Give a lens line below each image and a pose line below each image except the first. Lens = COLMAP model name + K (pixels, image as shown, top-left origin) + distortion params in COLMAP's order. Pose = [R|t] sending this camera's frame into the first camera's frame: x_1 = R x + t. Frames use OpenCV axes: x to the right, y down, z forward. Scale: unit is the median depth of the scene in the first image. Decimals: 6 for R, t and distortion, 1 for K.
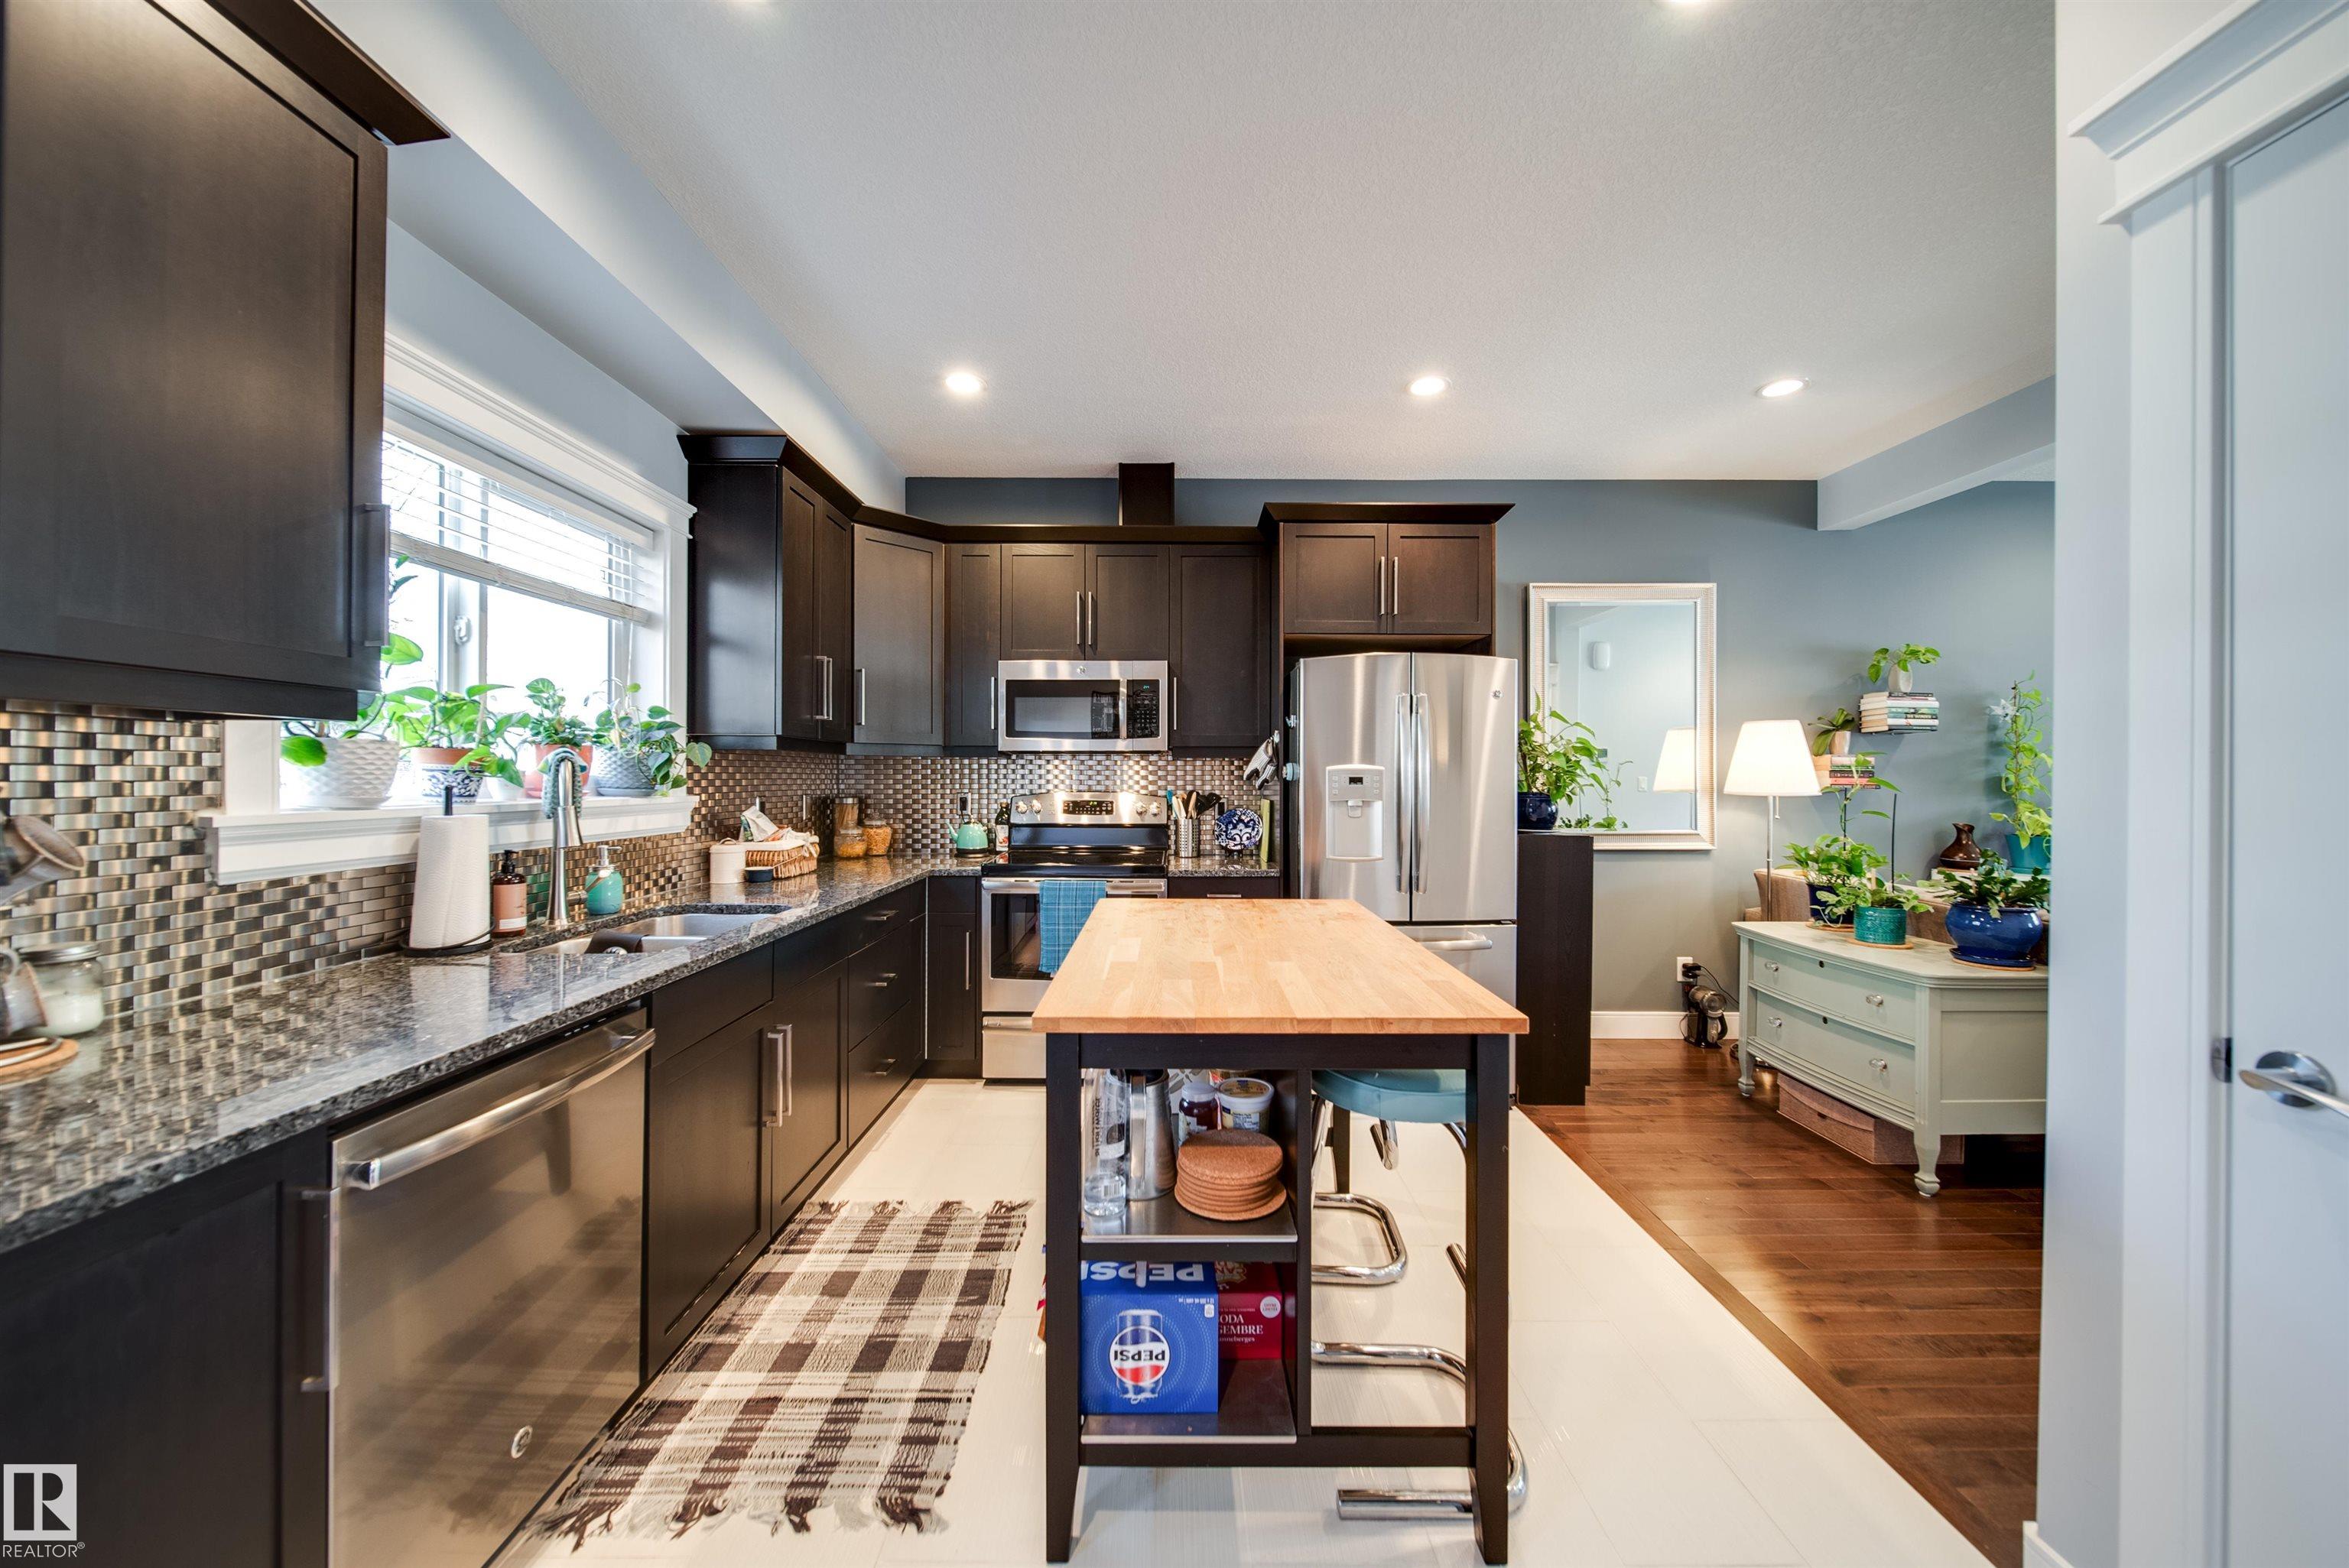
lens RADIAL K [[824.6, 0, 1171.8], [0, 824.6, 774.2], [0, 0, 1]] dist [-0.002017, -0.001291]
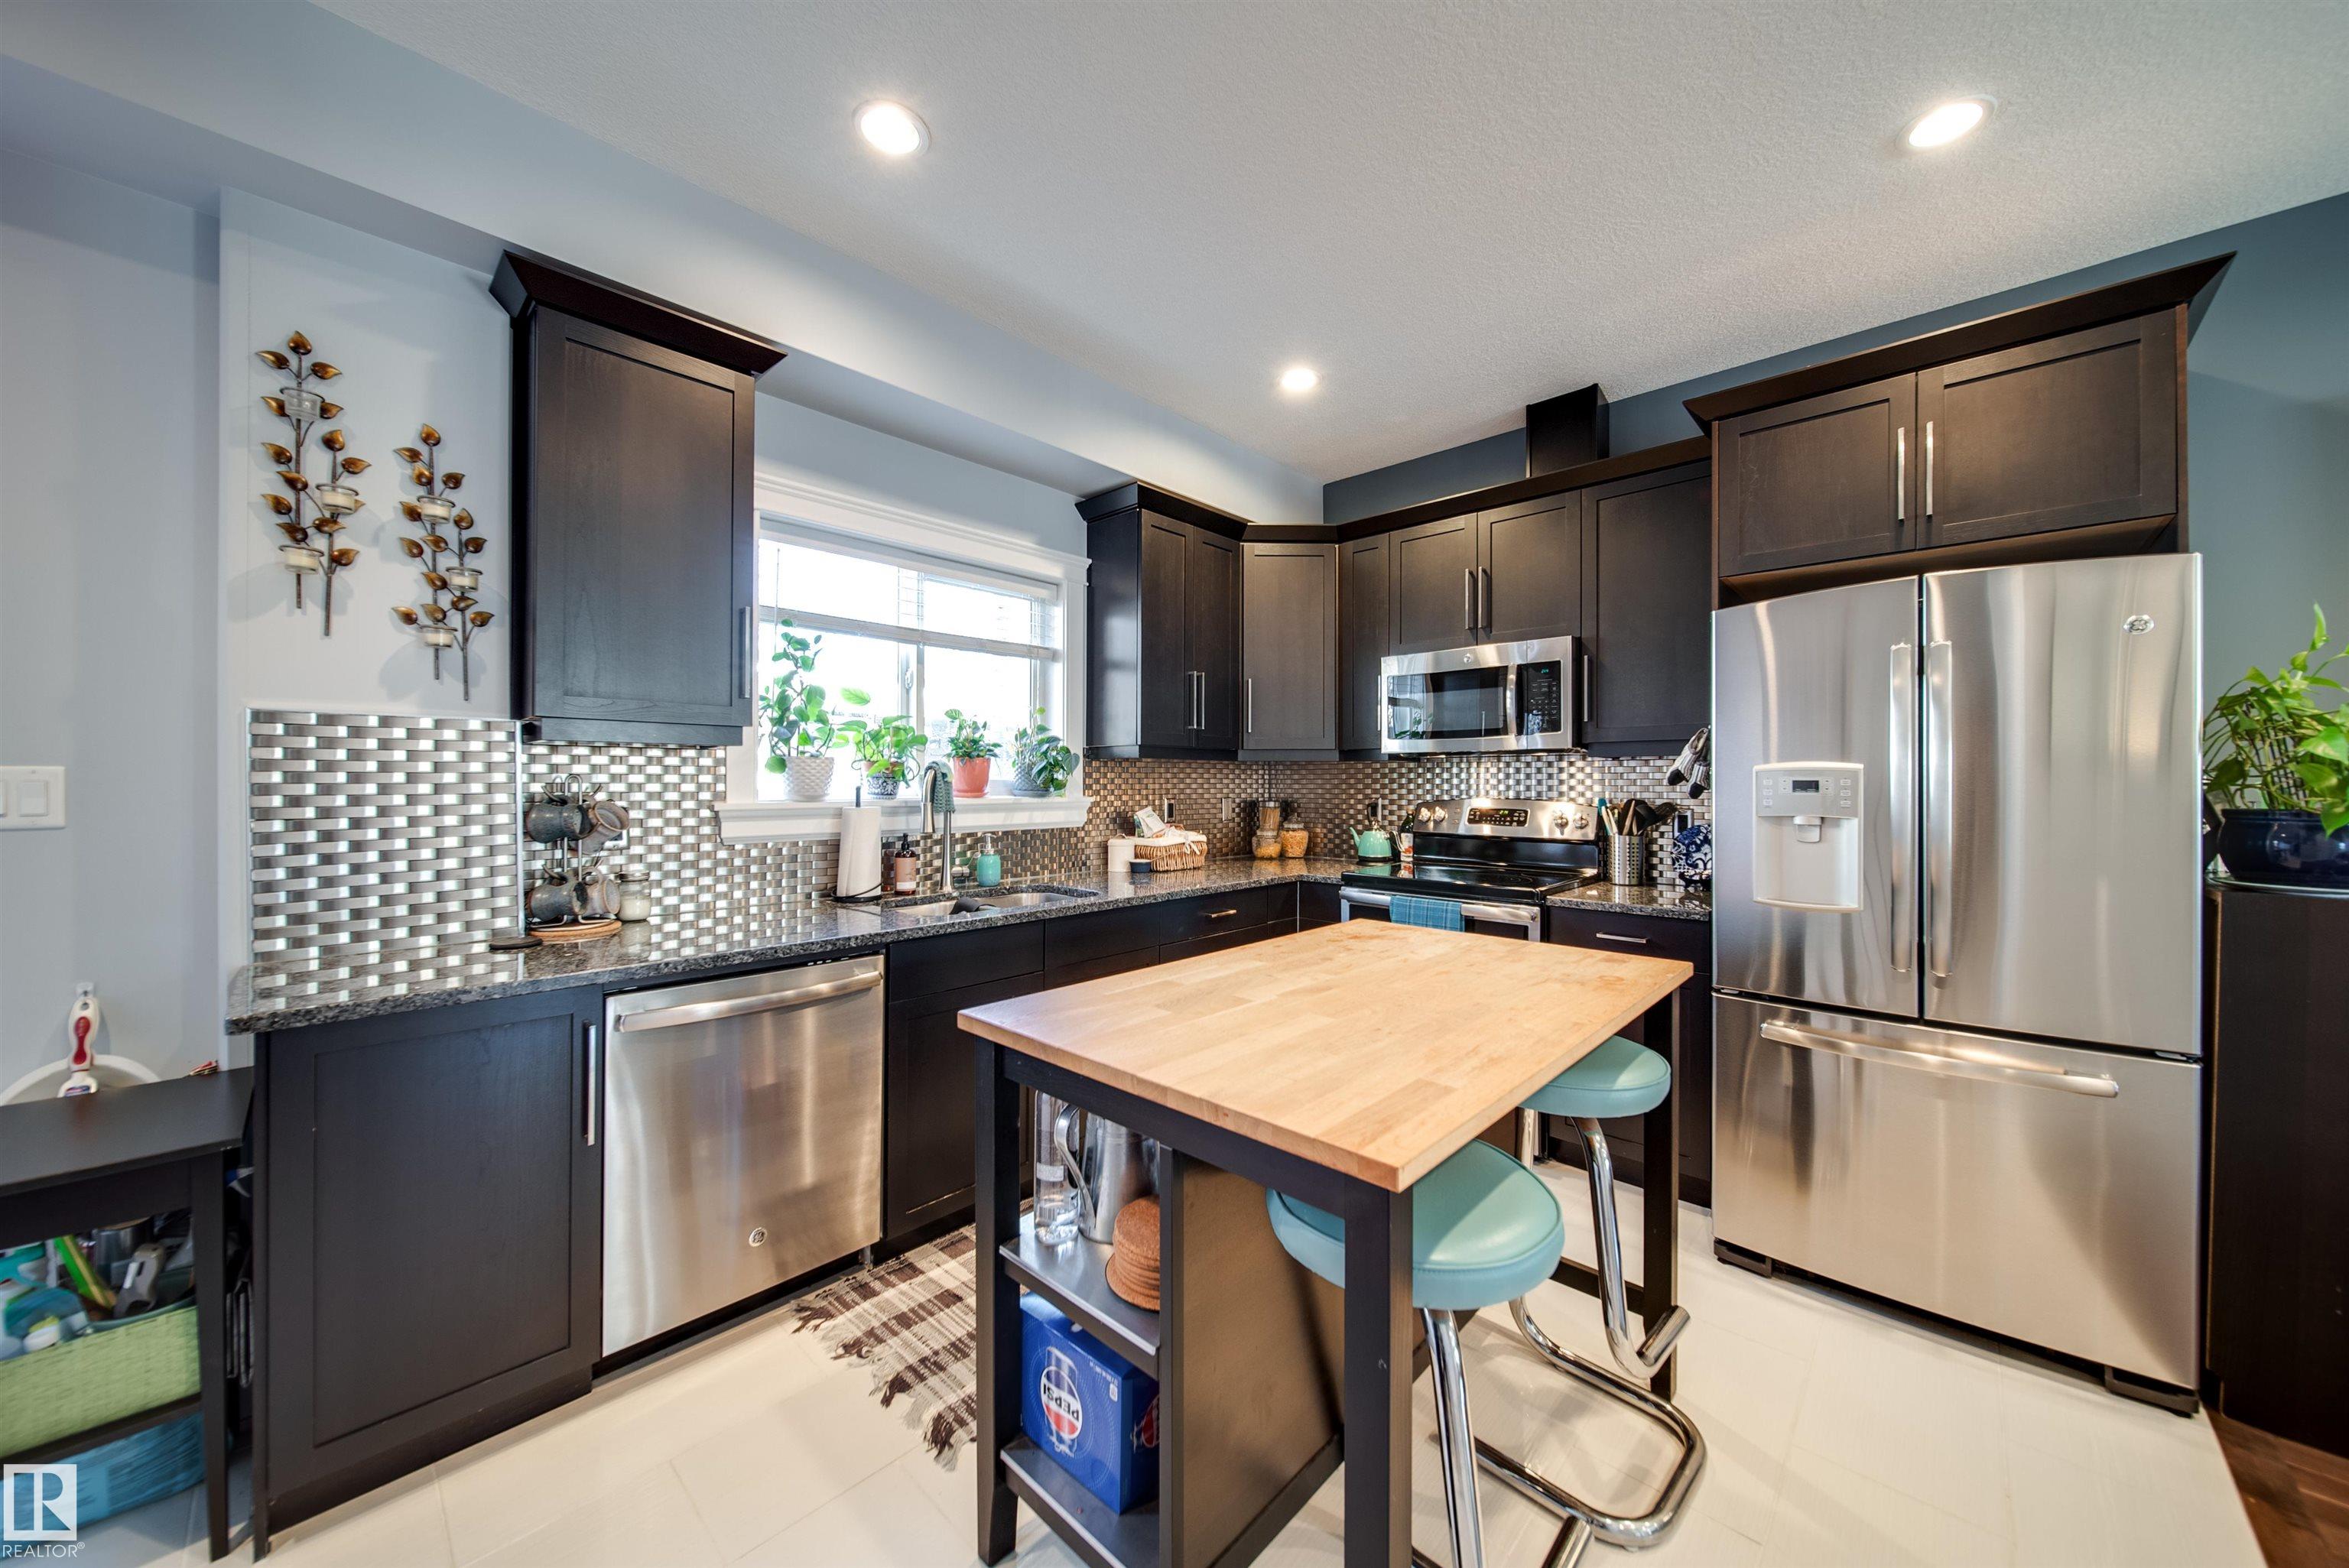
lens RADIAL K [[824.6, 0, 1169.9], [0, 824.6, 776.3], [0, 0, 1]] dist [-0.002017, -0.001291]
pose [[0.723965, -0.005781, -0.689813, 0.331914], [0.002654, 0.999981, -0.005595, 0.002648], [0.689832, 0.002219, 0.723966, 0.196488]]
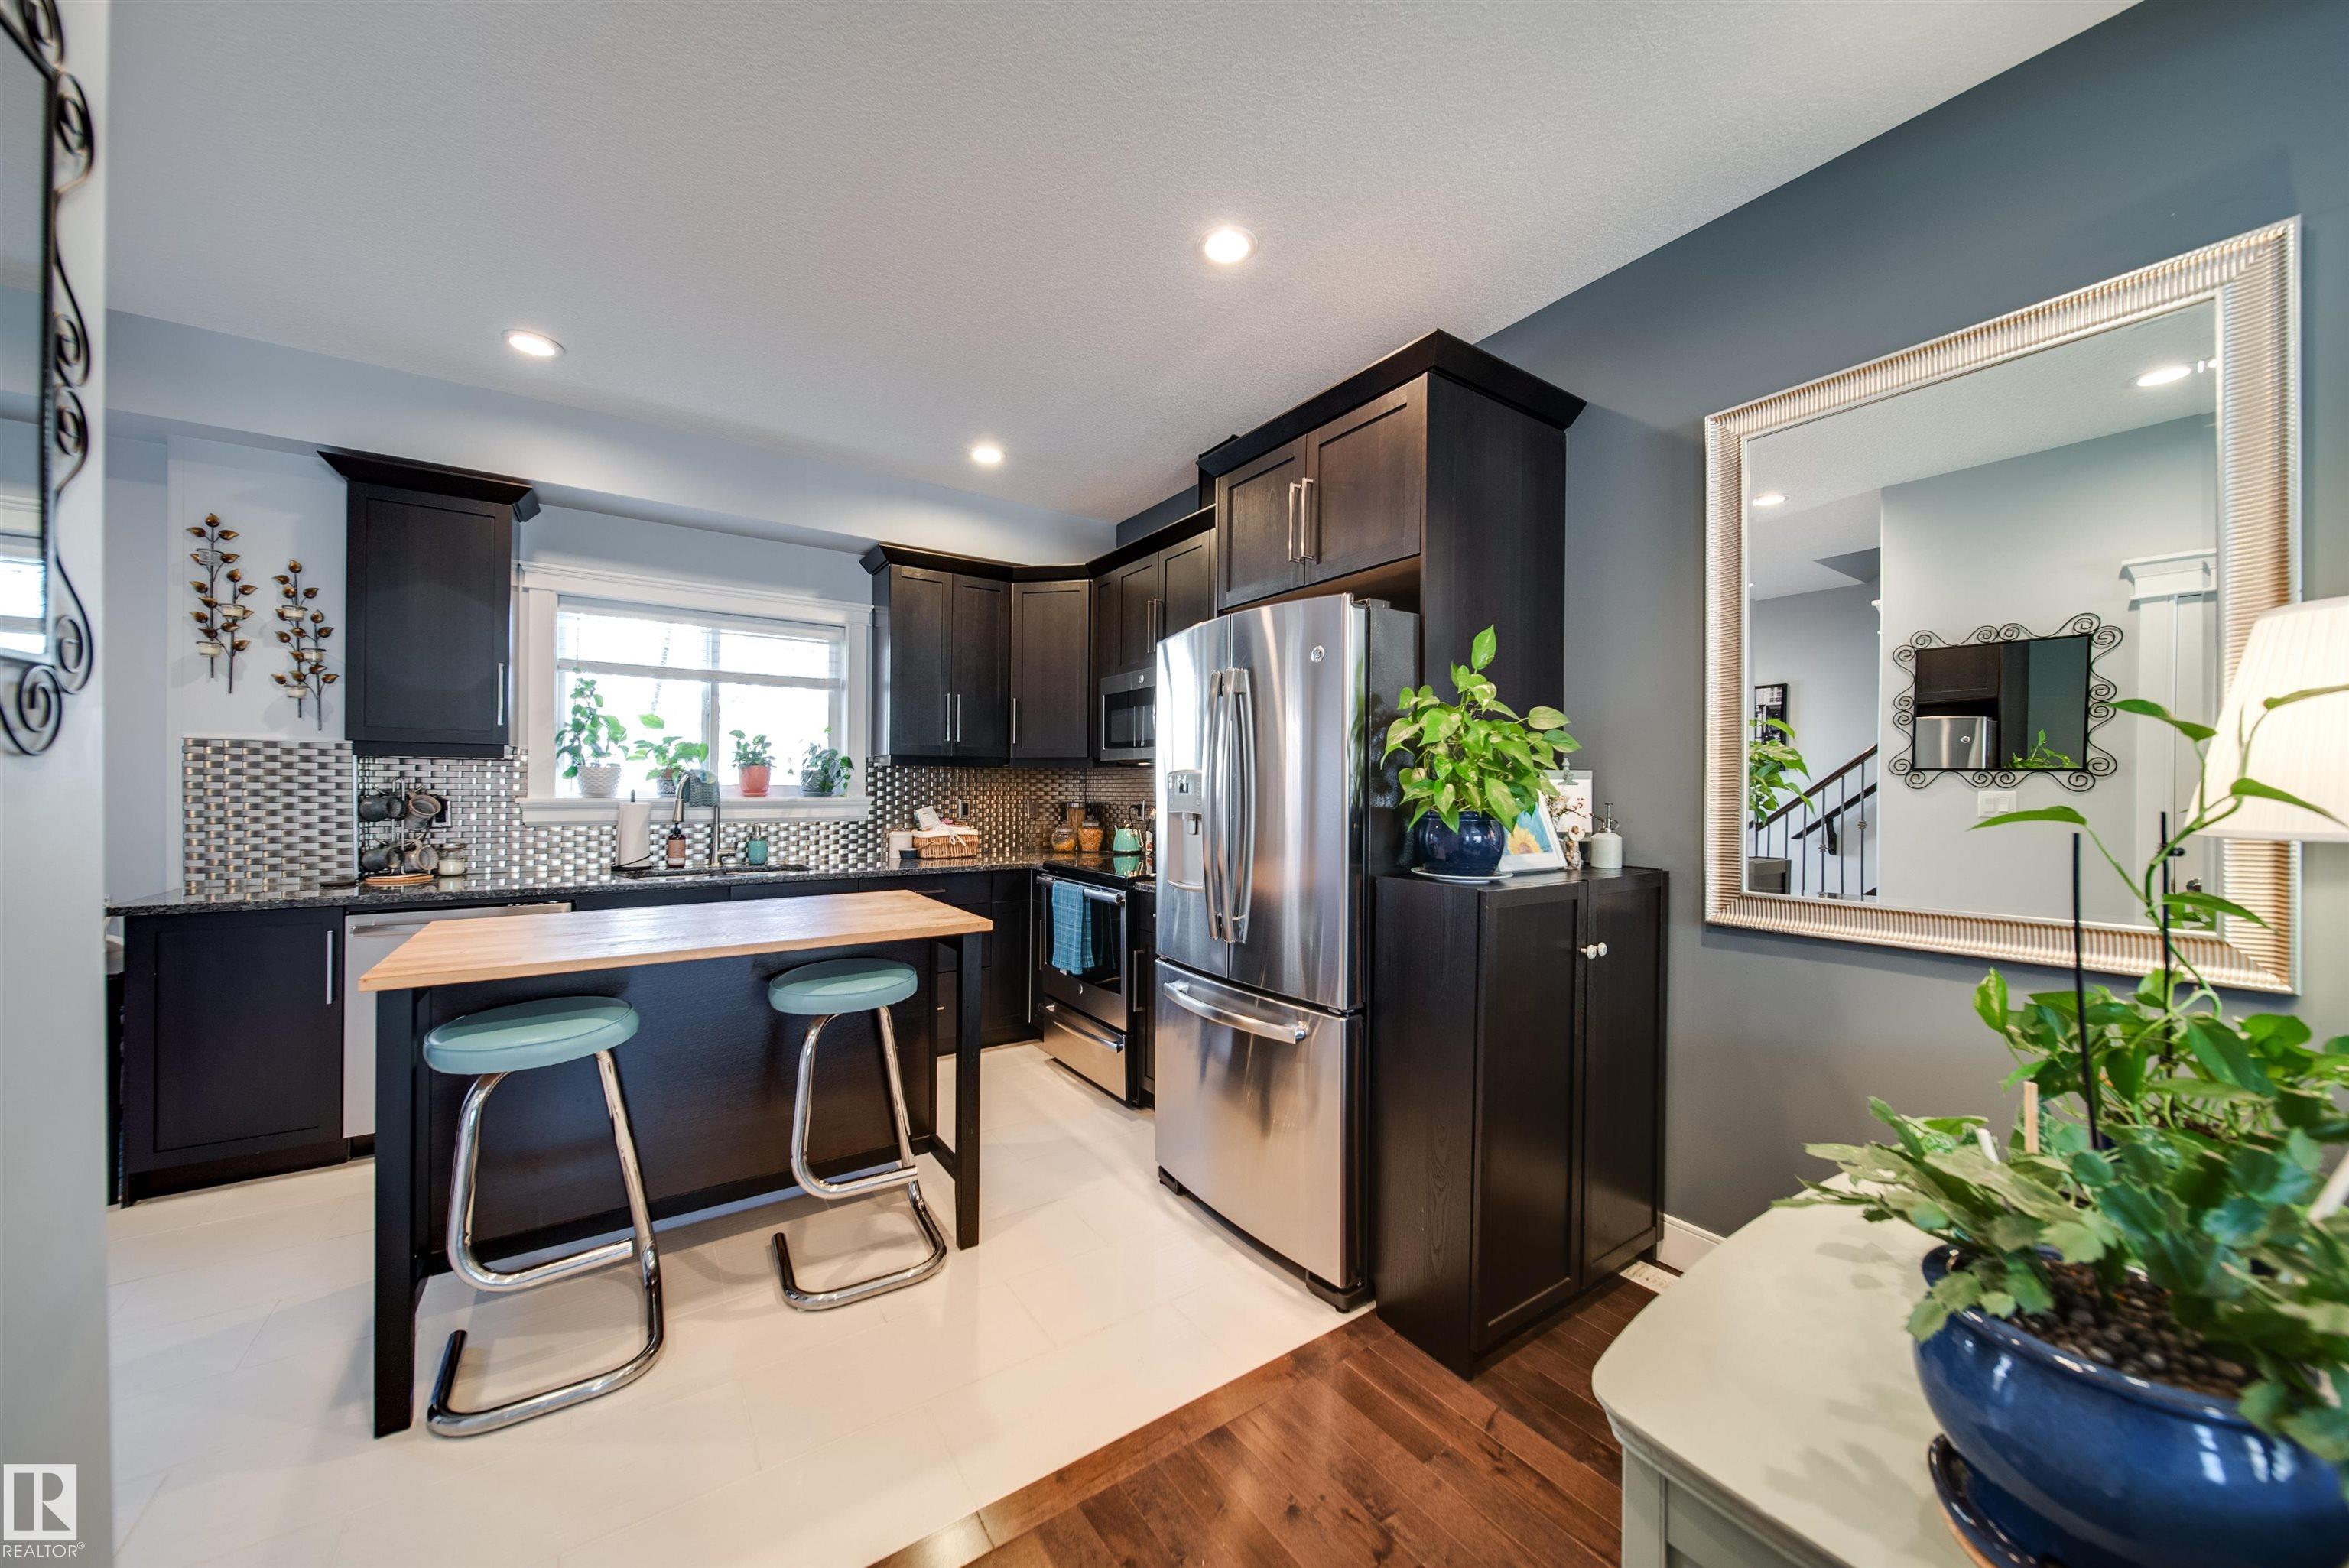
lens RADIAL K [[824.6, 0, 1179.9], [0, 824.6, 786.8], [0, 0, 1]] dist [-0.002017, -0.001291]
pose [[0.563957, -0.001894, -0.825802, 0.949646], [-0.001853, 0.999992, -0.003559, 0.010289], [0.825802, 0.003537, 0.563949, 0.597800]]
